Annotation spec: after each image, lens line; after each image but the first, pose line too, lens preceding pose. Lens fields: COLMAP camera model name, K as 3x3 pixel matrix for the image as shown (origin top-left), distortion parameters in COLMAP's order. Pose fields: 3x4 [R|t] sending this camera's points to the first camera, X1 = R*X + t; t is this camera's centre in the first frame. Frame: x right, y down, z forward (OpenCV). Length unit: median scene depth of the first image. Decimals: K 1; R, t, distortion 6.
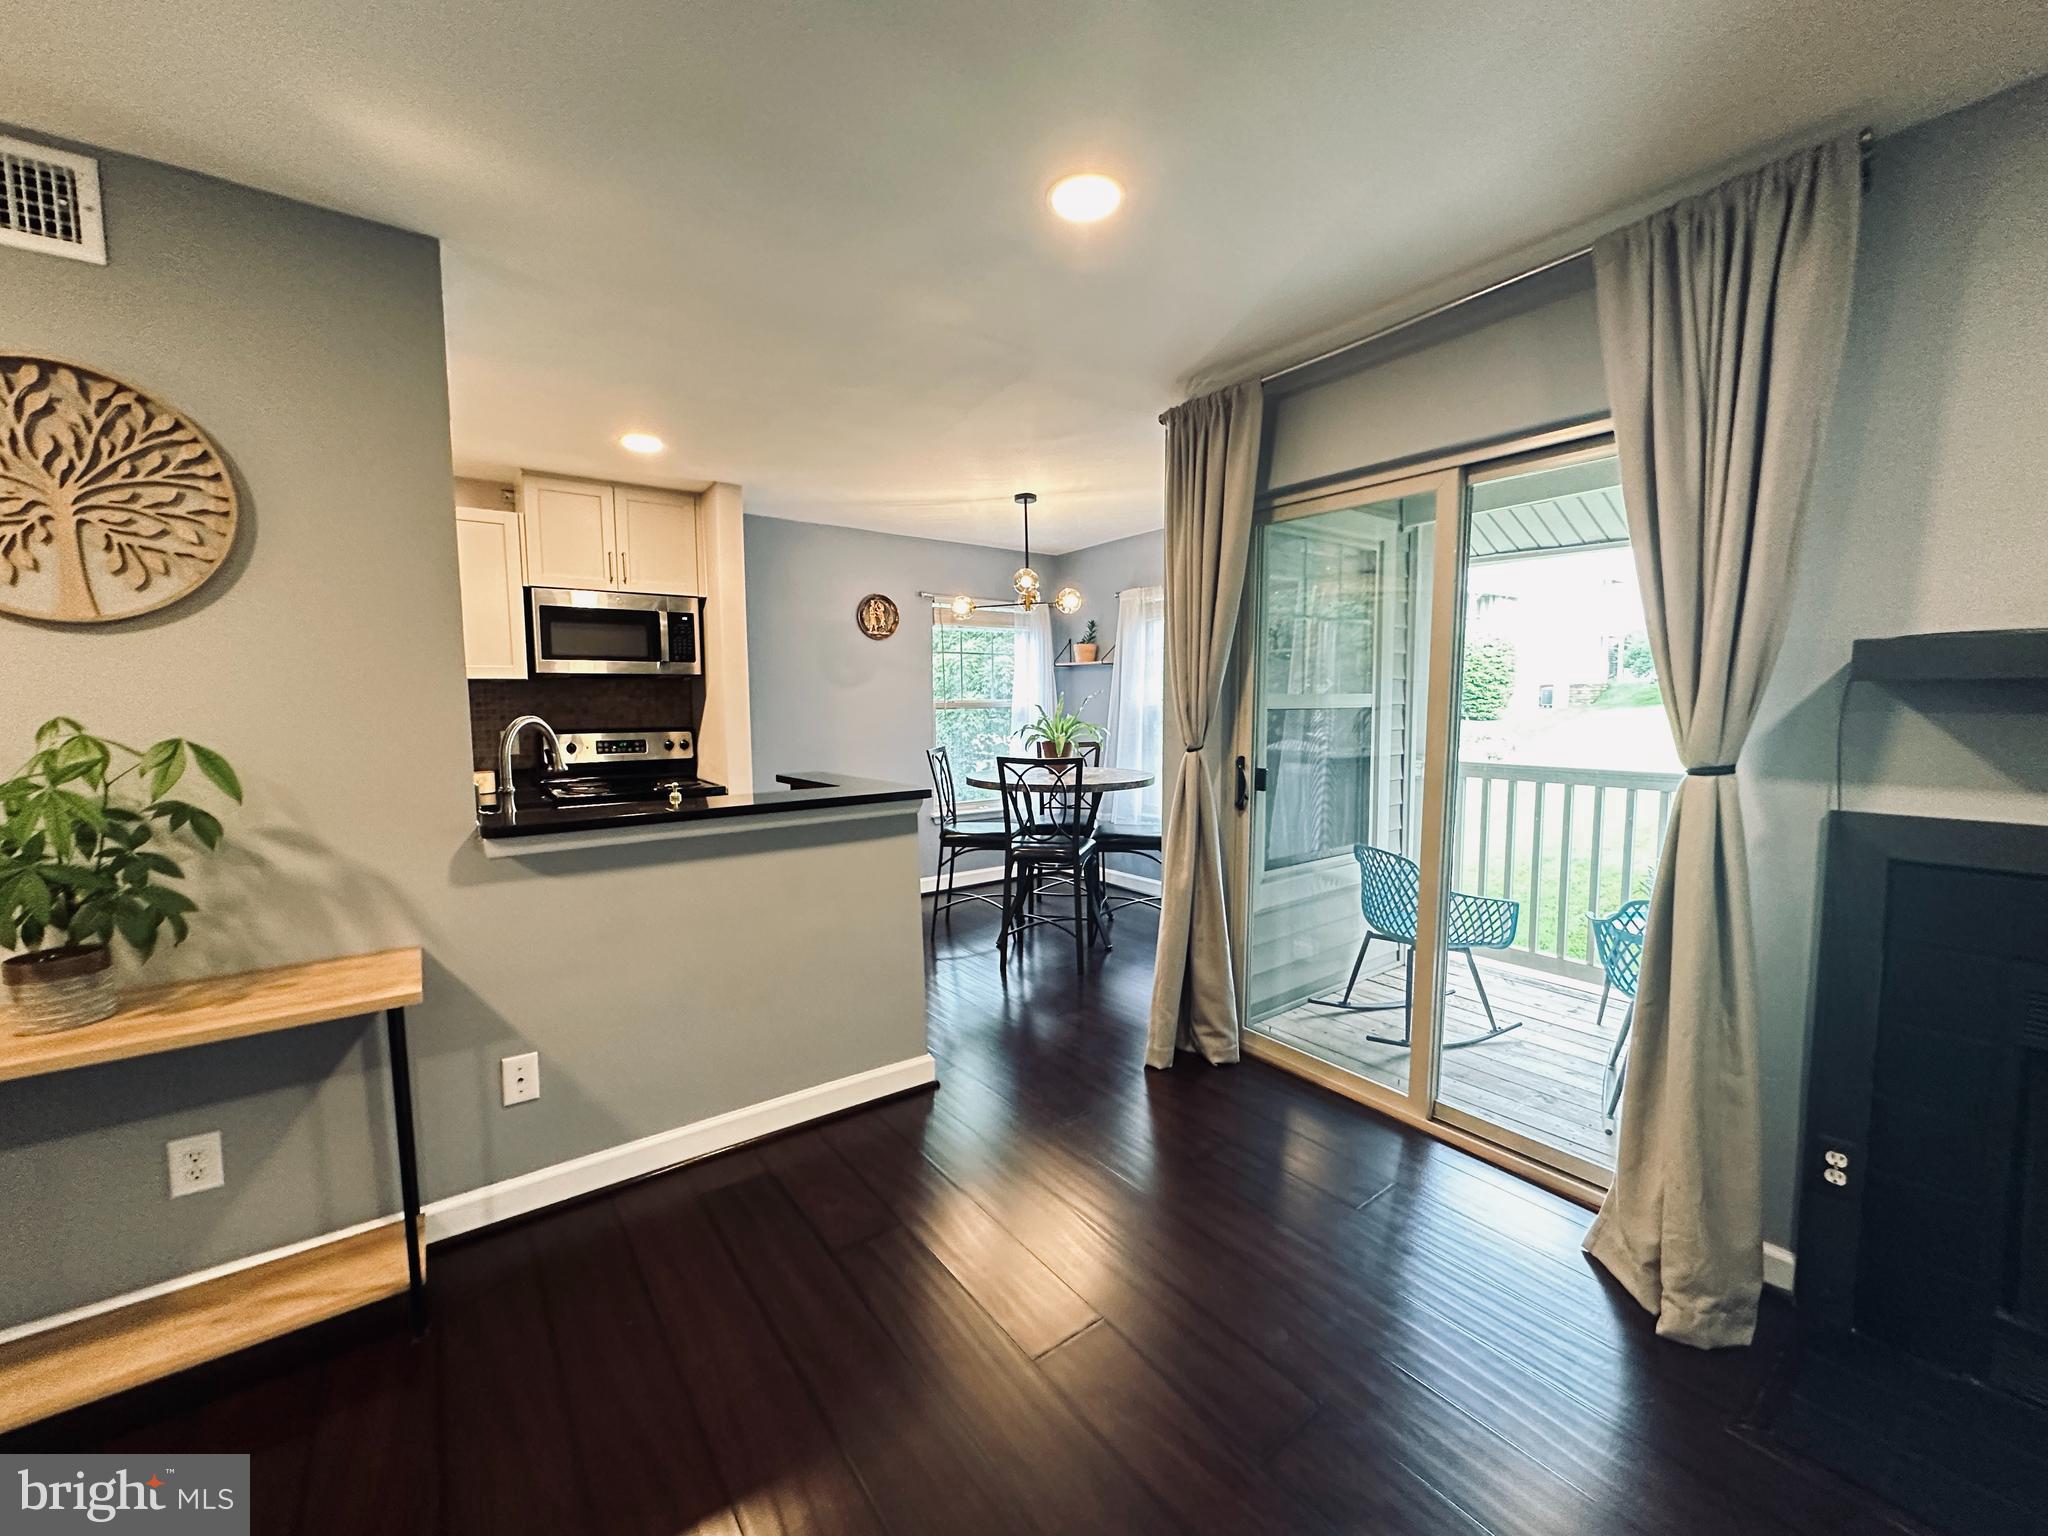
lens RADIAL K [[817.1, 0, 1021.8], [0, 817.1, 770.0], [0, 0, 1]] dist [-0.004280, 0.000421]
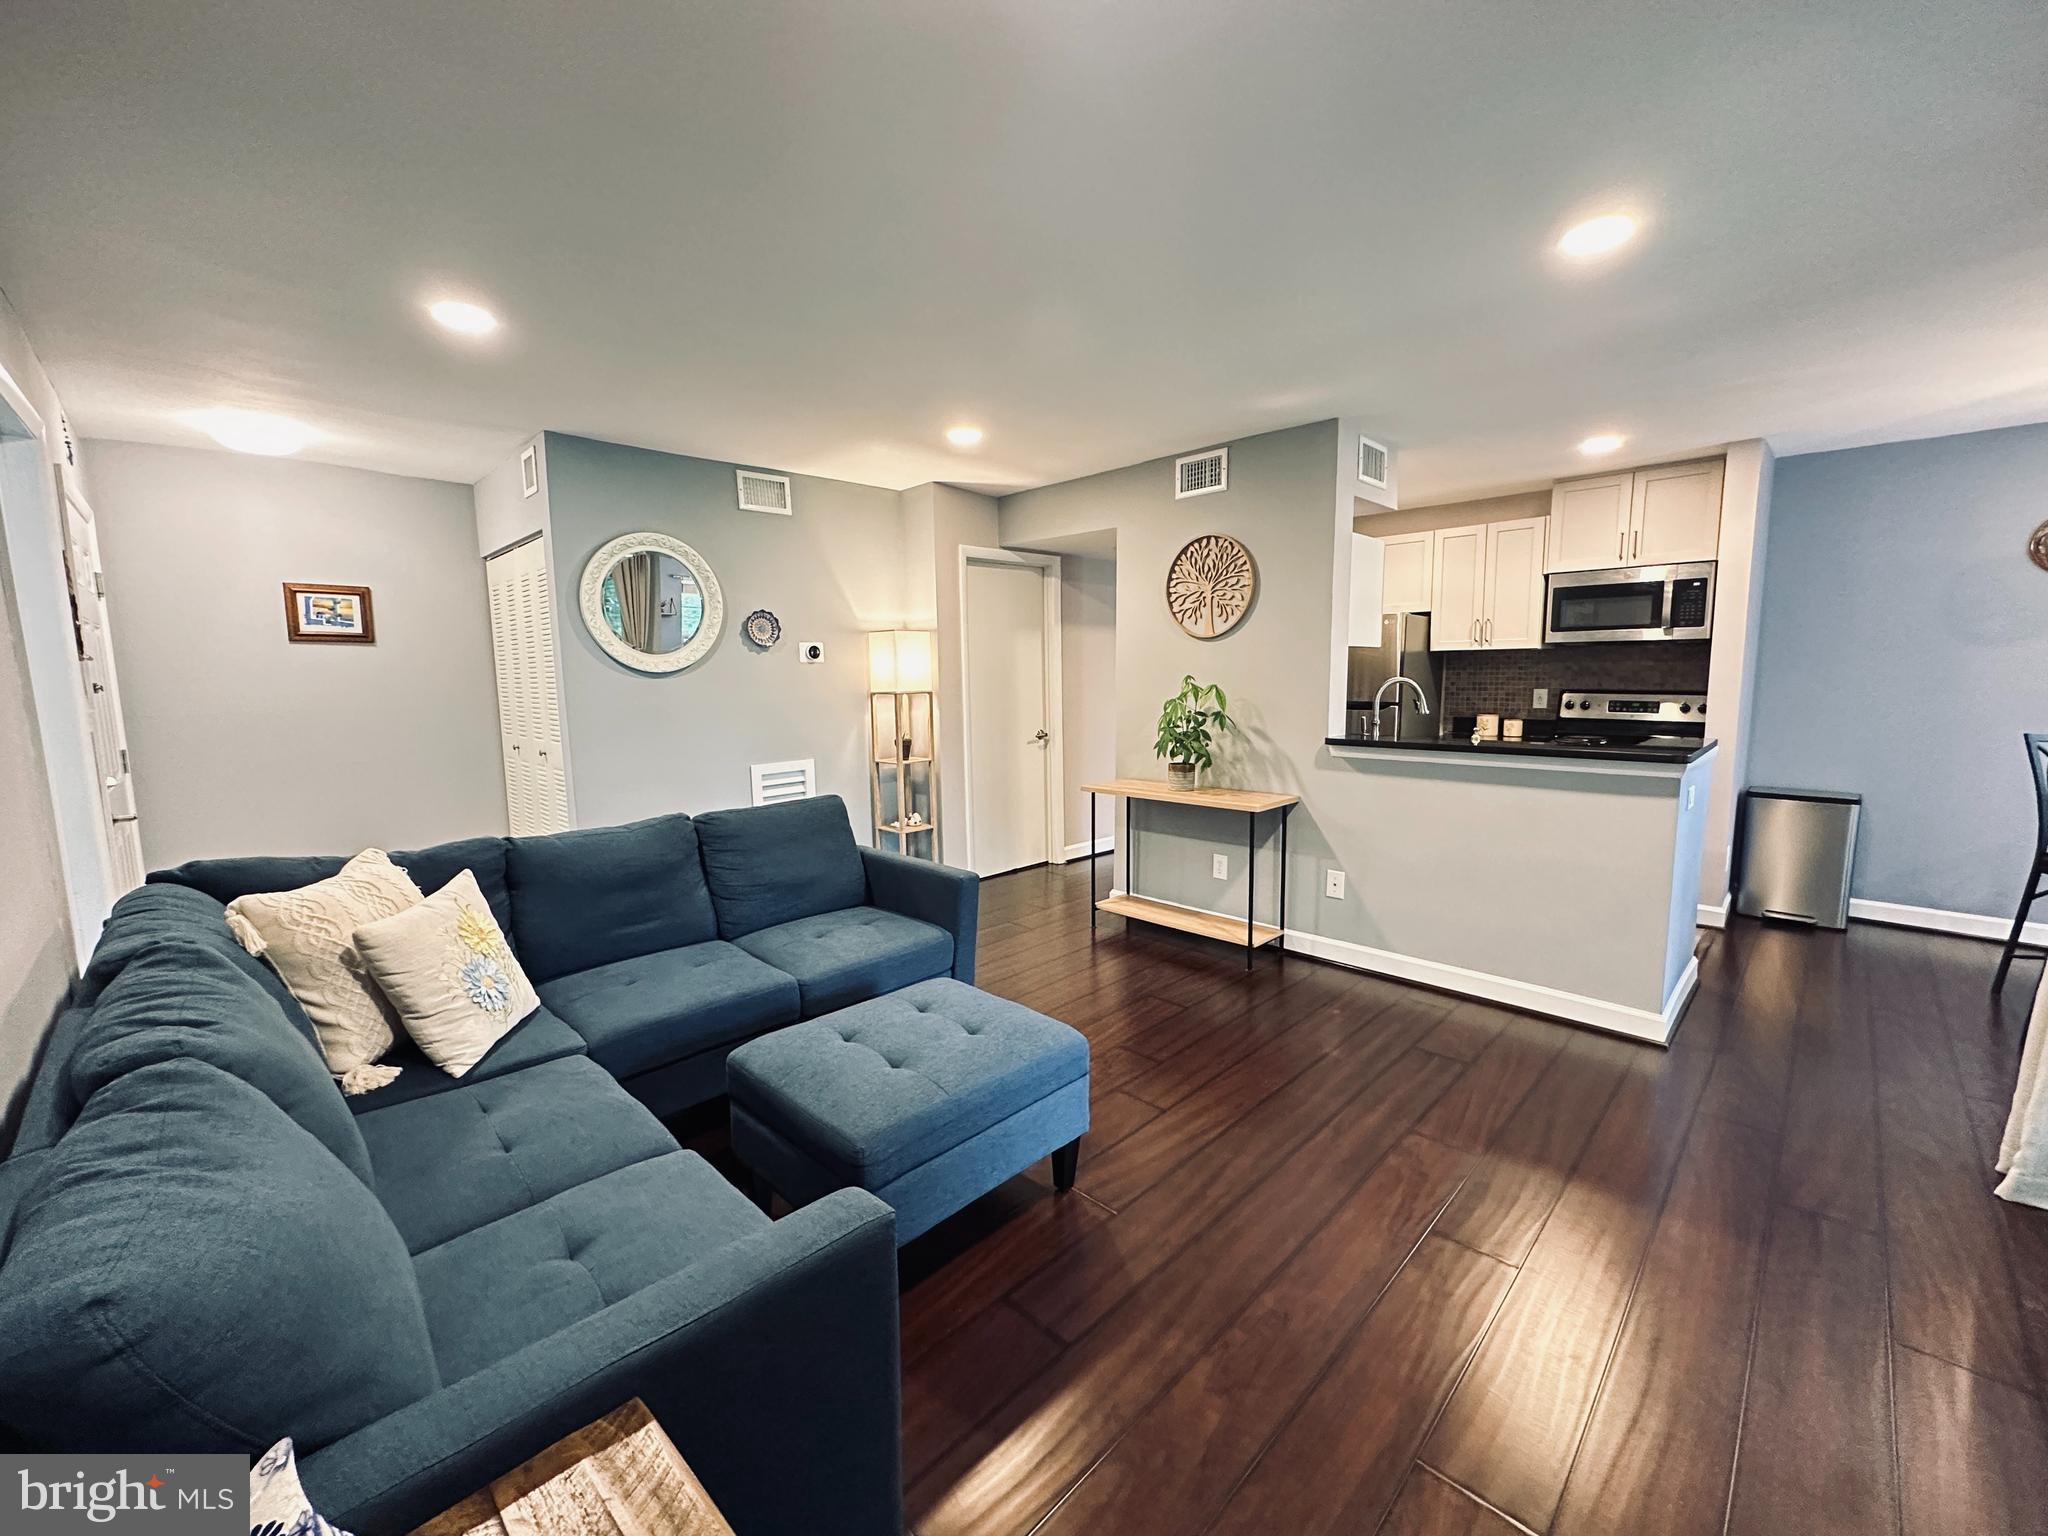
lens RADIAL K [[817.1, 0, 1027.0], [0, 817.1, 771.1], [0, 0, 1]] dist [-0.004280, 0.000421]
pose [[0.148760, 0.124770, -0.980970, 0.778318], [-0.075477, 0.990547, 0.114543, -0.011175], [0.985989, 0.057001, 0.156771, 0.042648]]
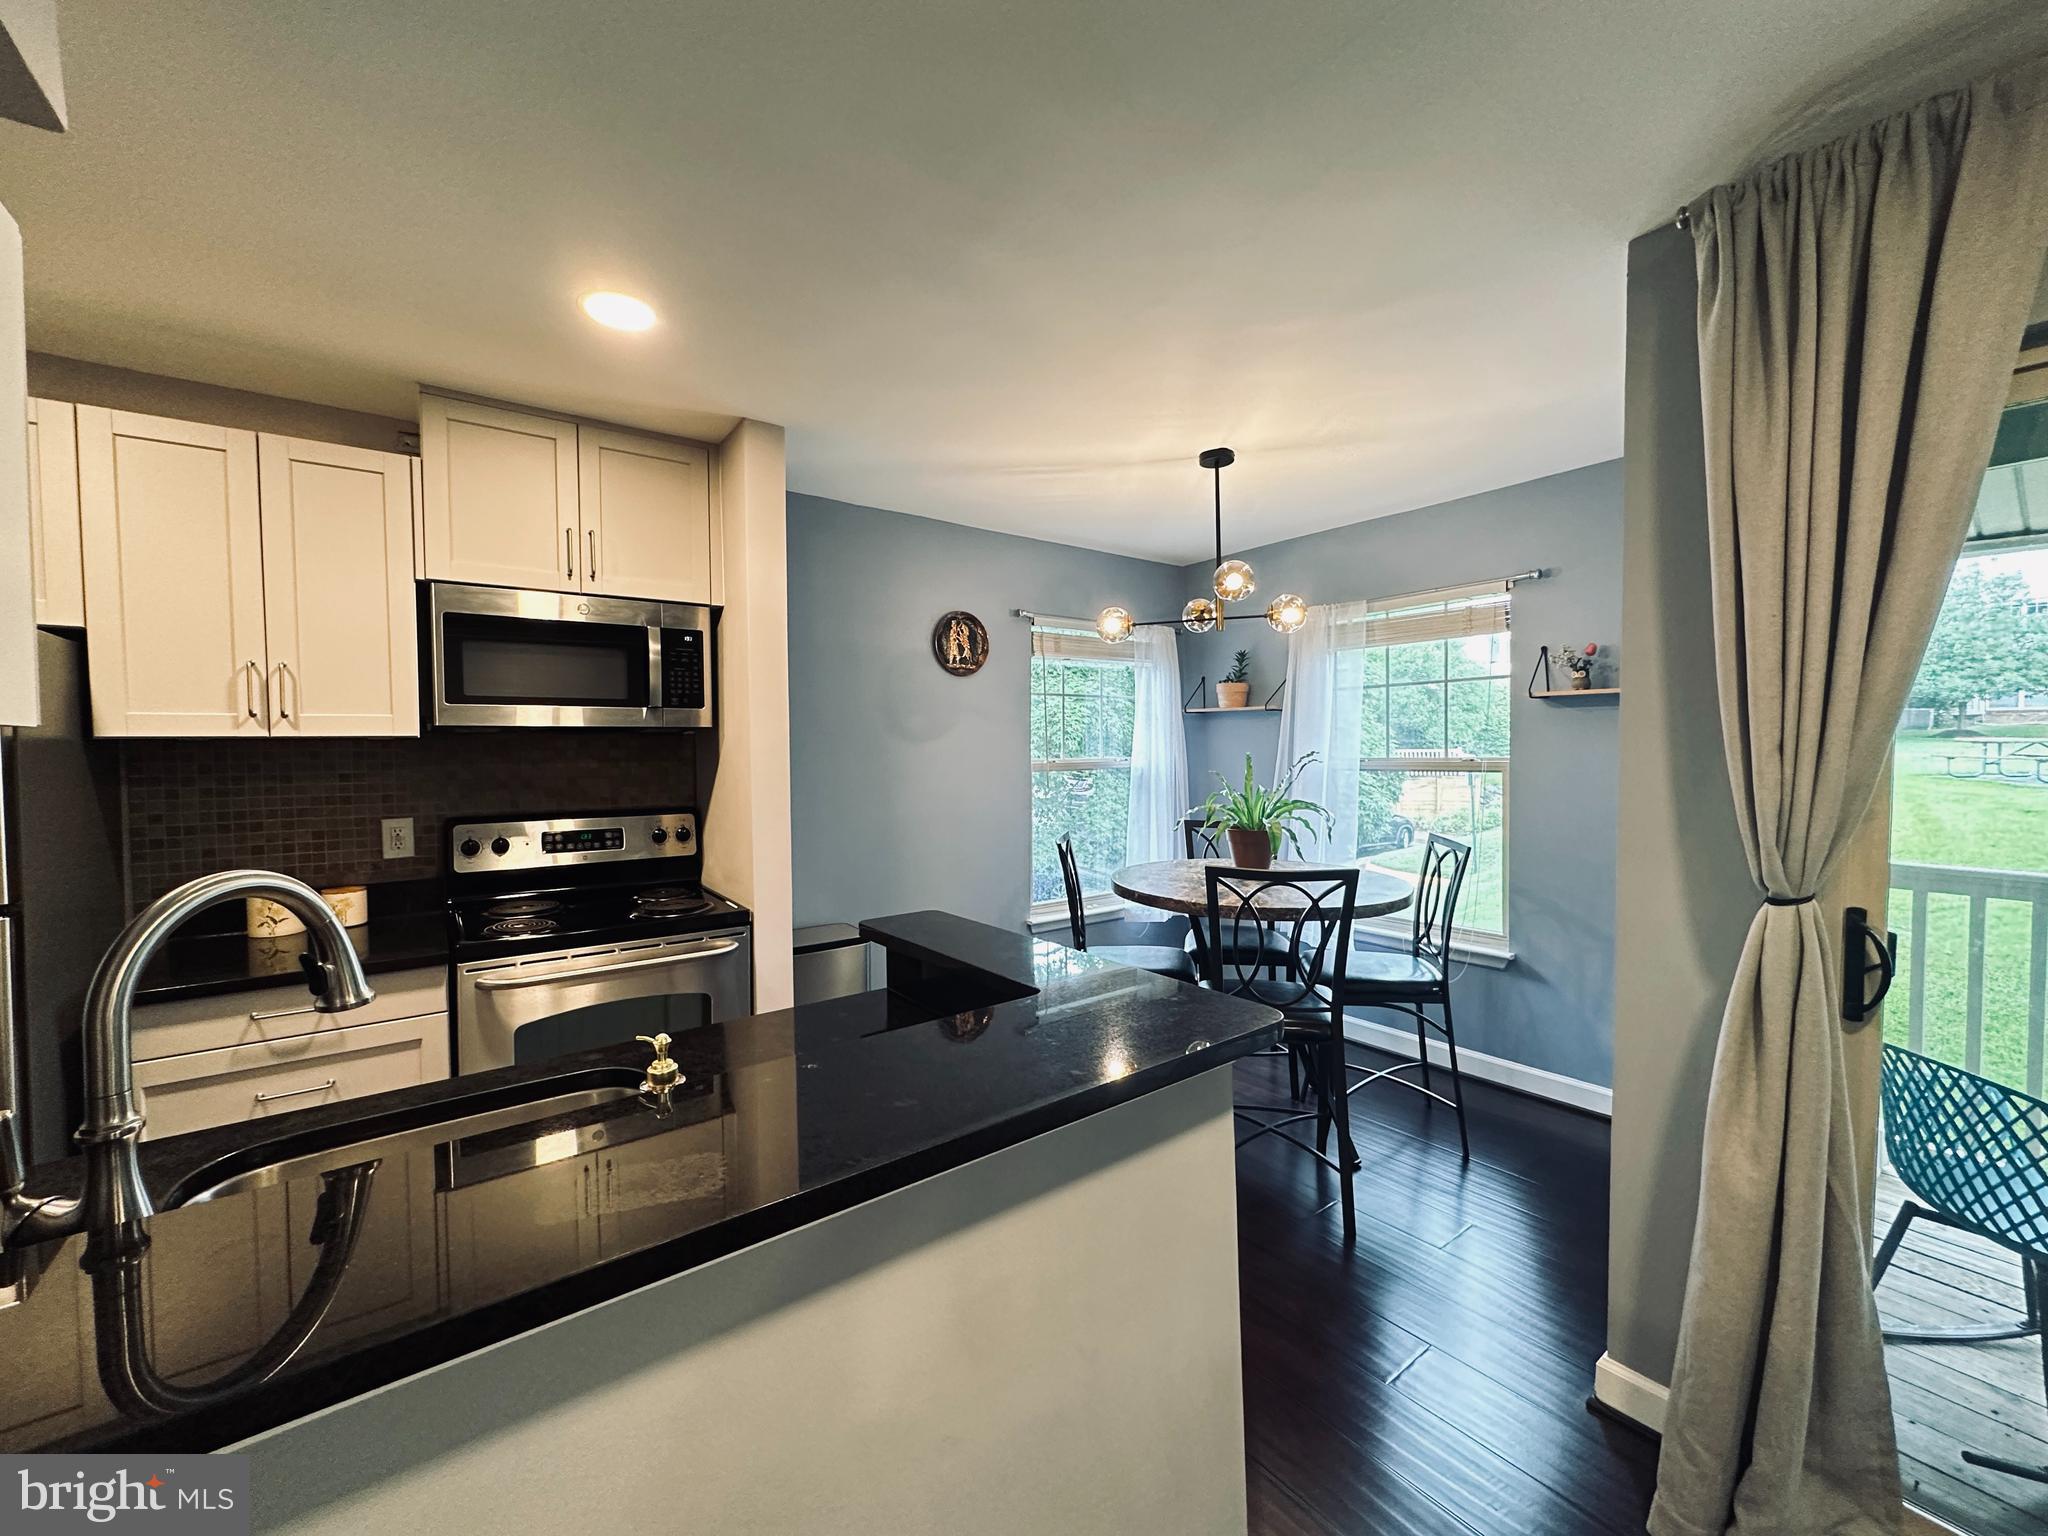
lens RADIAL K [[817.1, 0, 1022.5], [0, 817.1, 768.3], [0, 0, 1]] dist [-0.004280, 0.000421]
pose [[0.999989, 0.000982, 0.004657, -0.249852], [-0.000729, 0.998541, -0.053999, -0.082518], [-0.004704, 0.053995, 0.998530, 0.592980]]
